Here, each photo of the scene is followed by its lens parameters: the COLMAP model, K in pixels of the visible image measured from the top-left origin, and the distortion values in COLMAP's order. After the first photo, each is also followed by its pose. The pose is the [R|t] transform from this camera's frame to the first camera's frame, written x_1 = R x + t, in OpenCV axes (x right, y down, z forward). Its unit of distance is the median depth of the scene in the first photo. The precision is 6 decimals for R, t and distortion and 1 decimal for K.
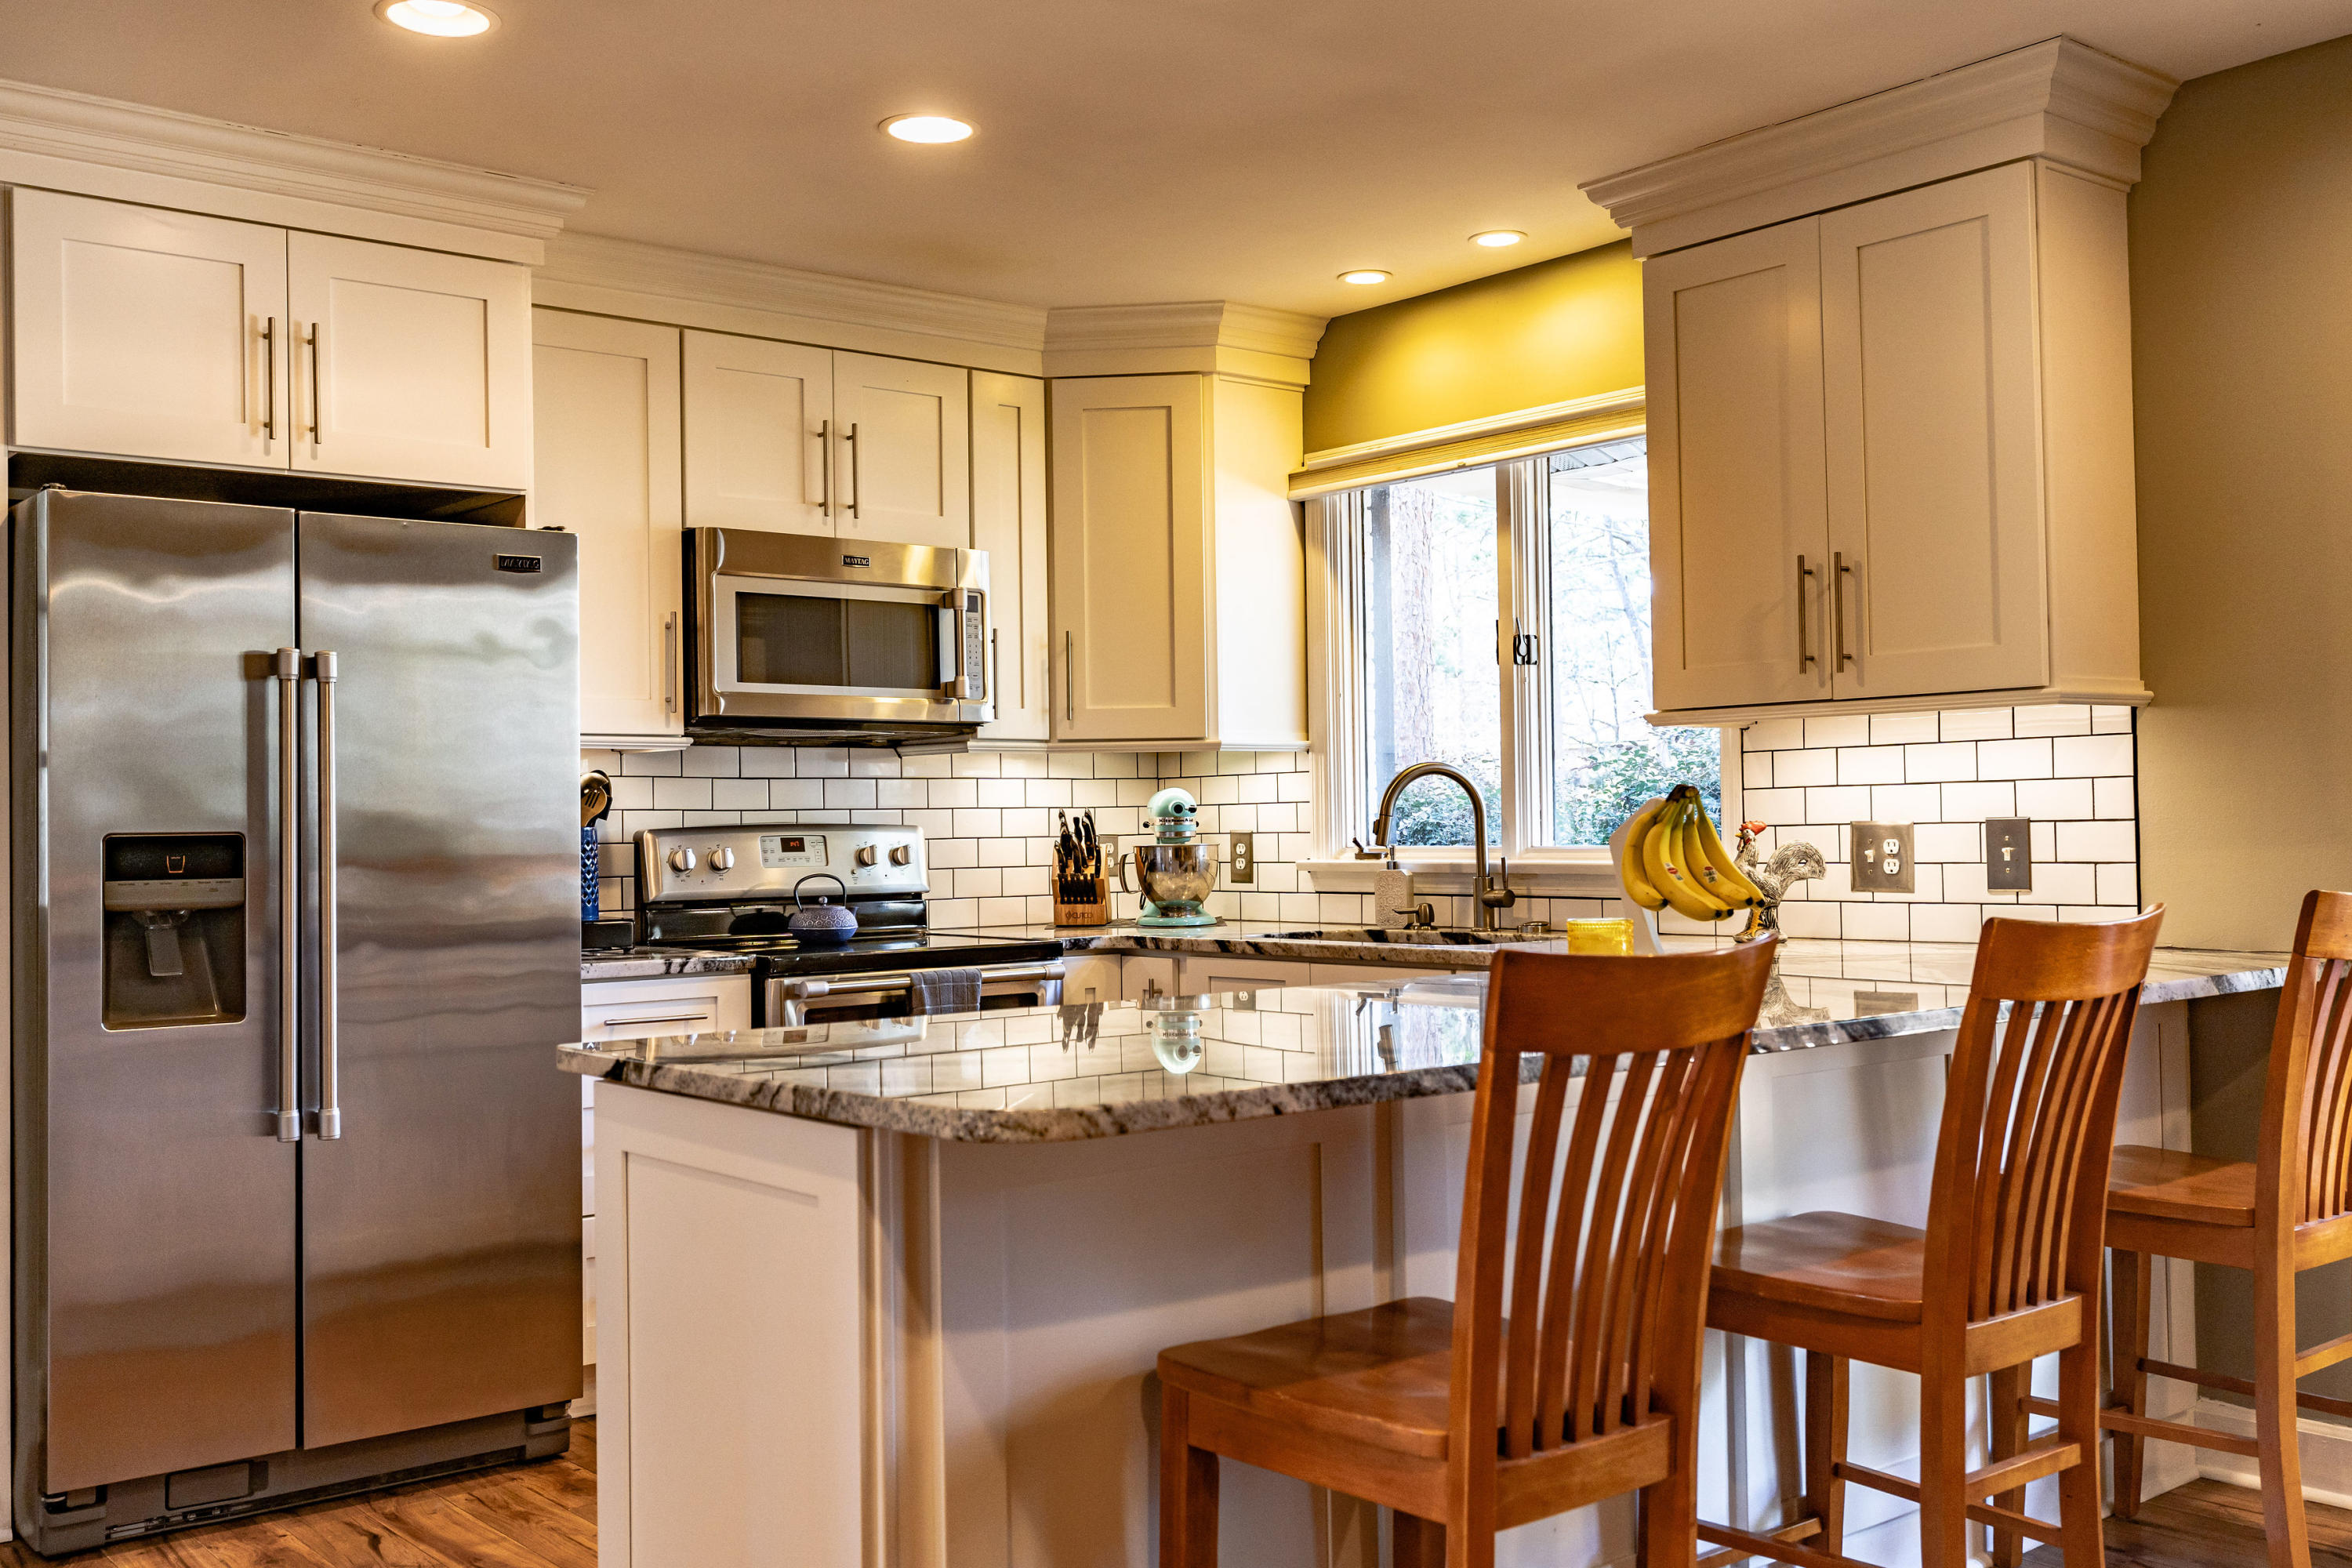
lens RADIAL K [[2185.0, 0, 1176.0], [0, 2185.0, 784.0], [0, 0, 1]] dist [-0.006107, -0.000382]
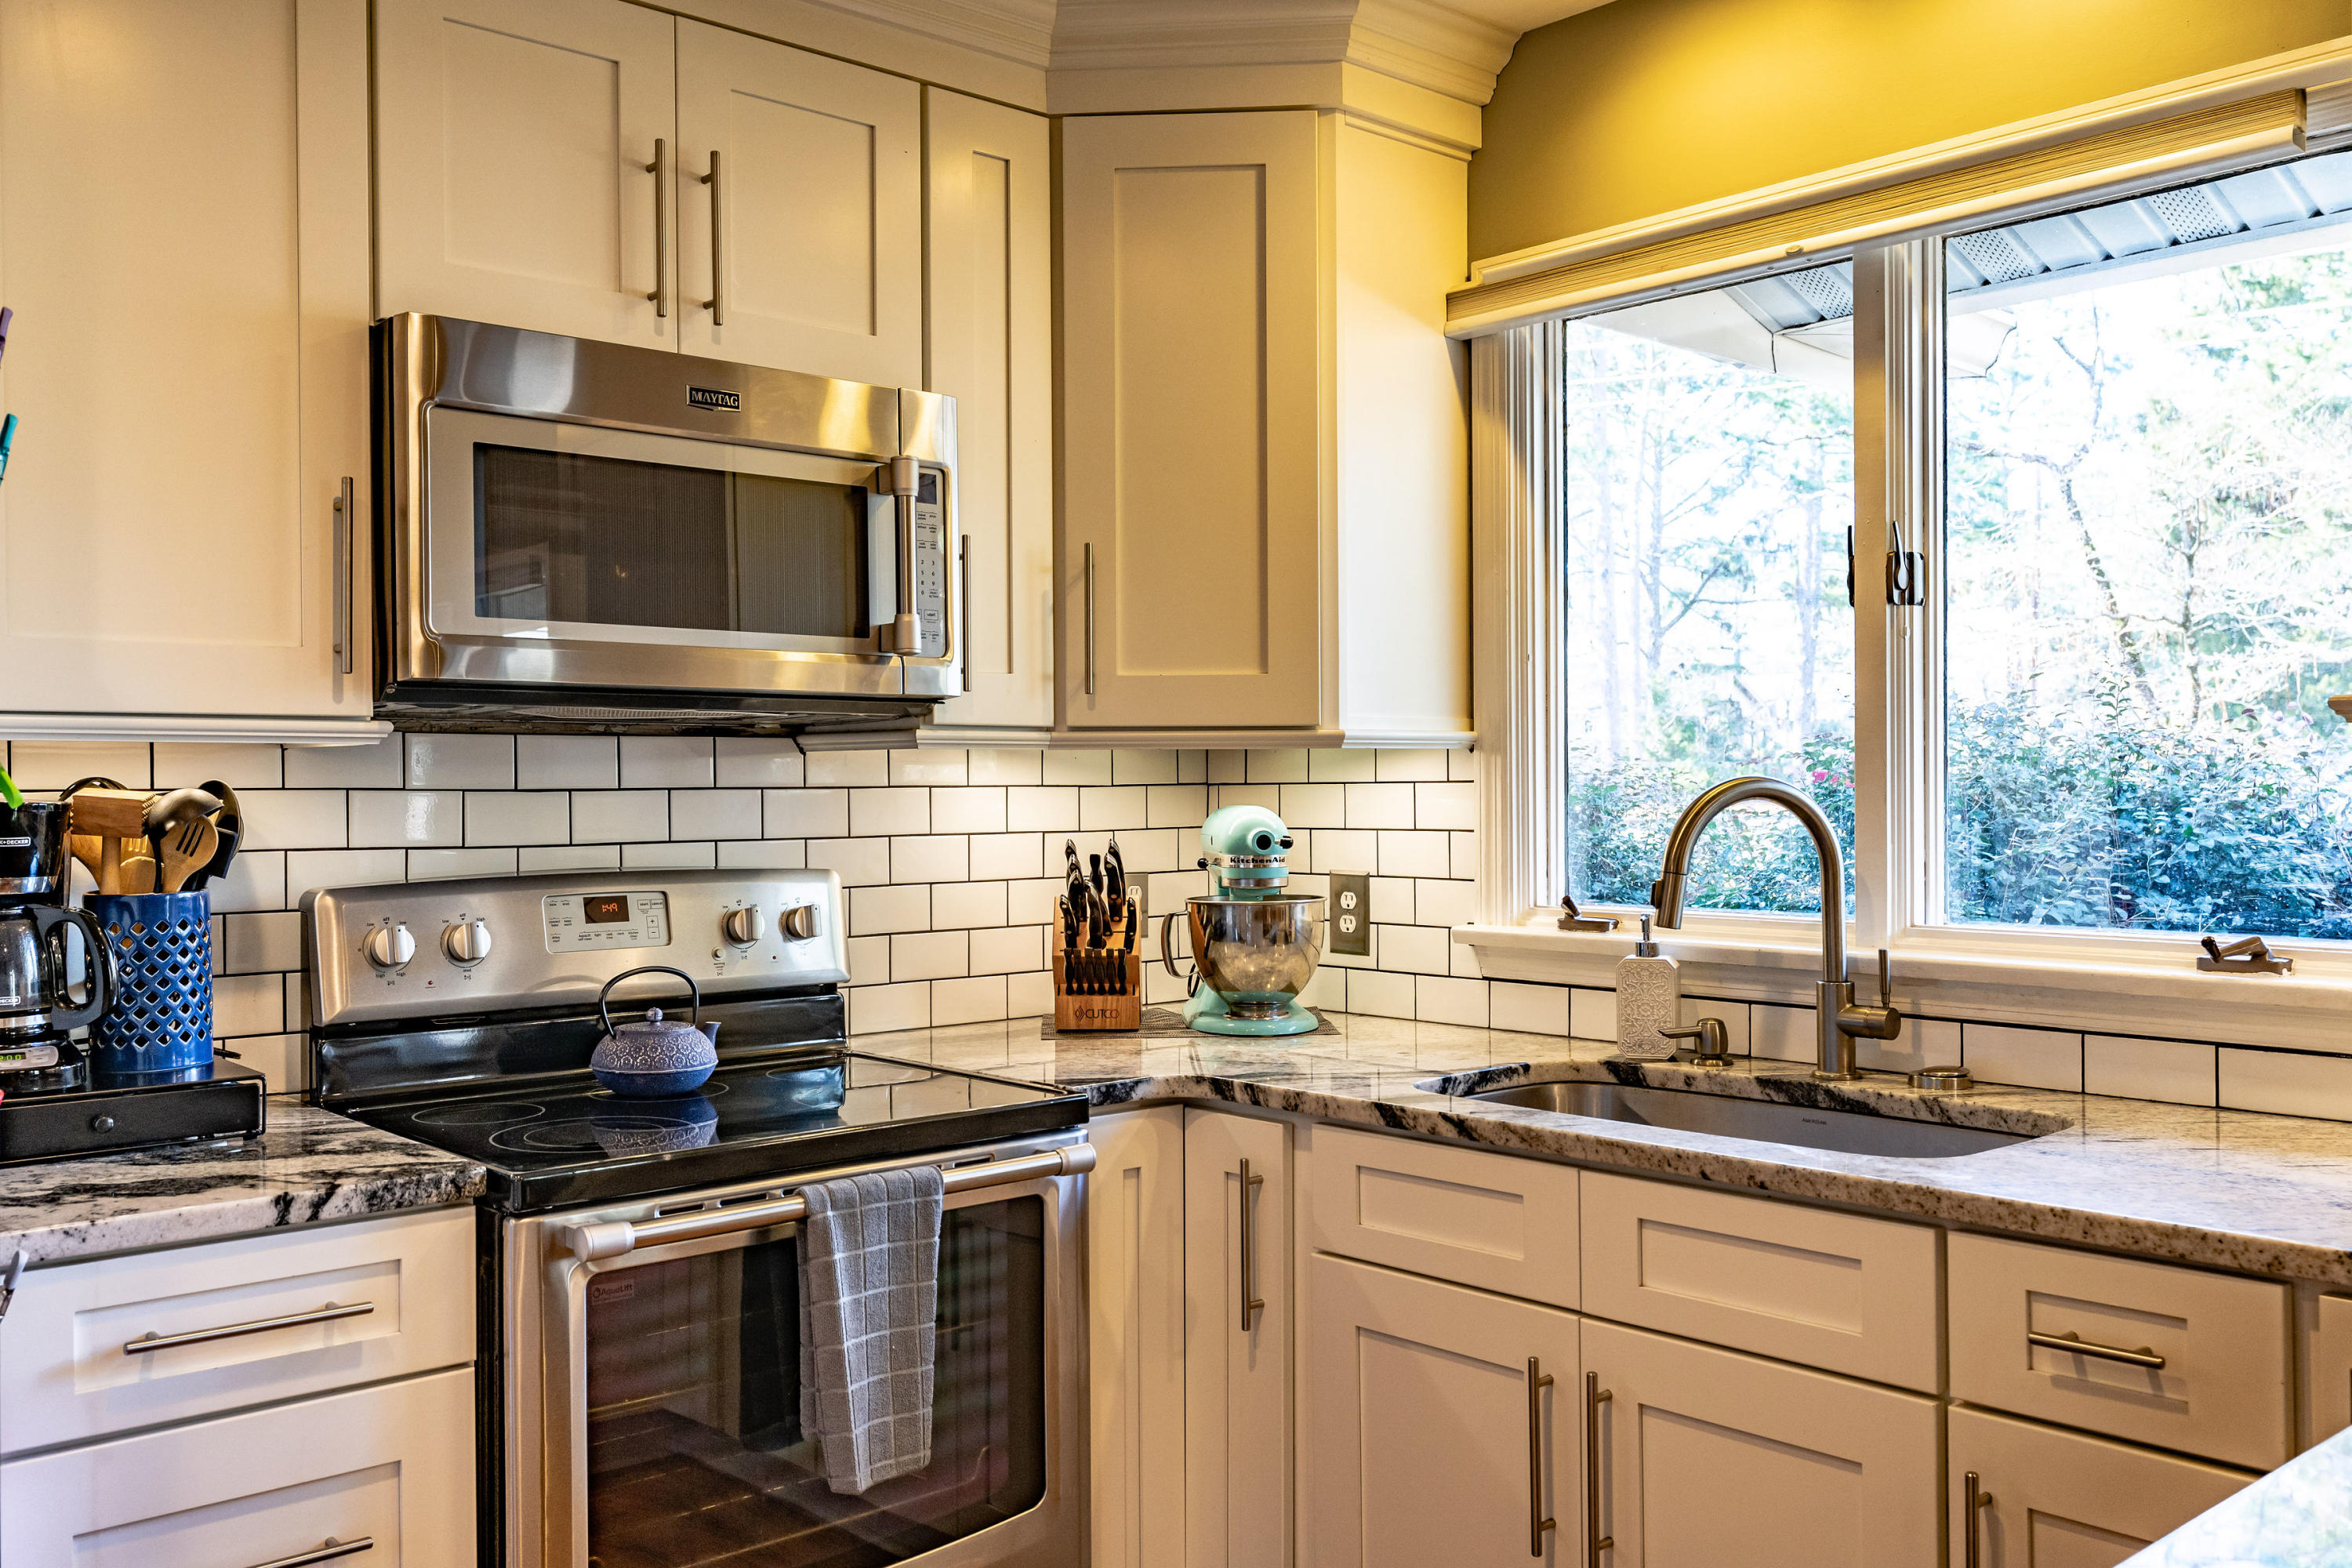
lens RADIAL K [[2009.1, 0, 1170.4], [0, 2009.1, 790.6], [0, 0, 1]] dist [0.015520, 0.001226]
pose [[0.999290, 0.008344, 0.036728, -0.046765], [-0.009114, 0.999741, 0.020867, -0.014746], [-0.036545, -0.021187, 0.999107, 0.456910]]
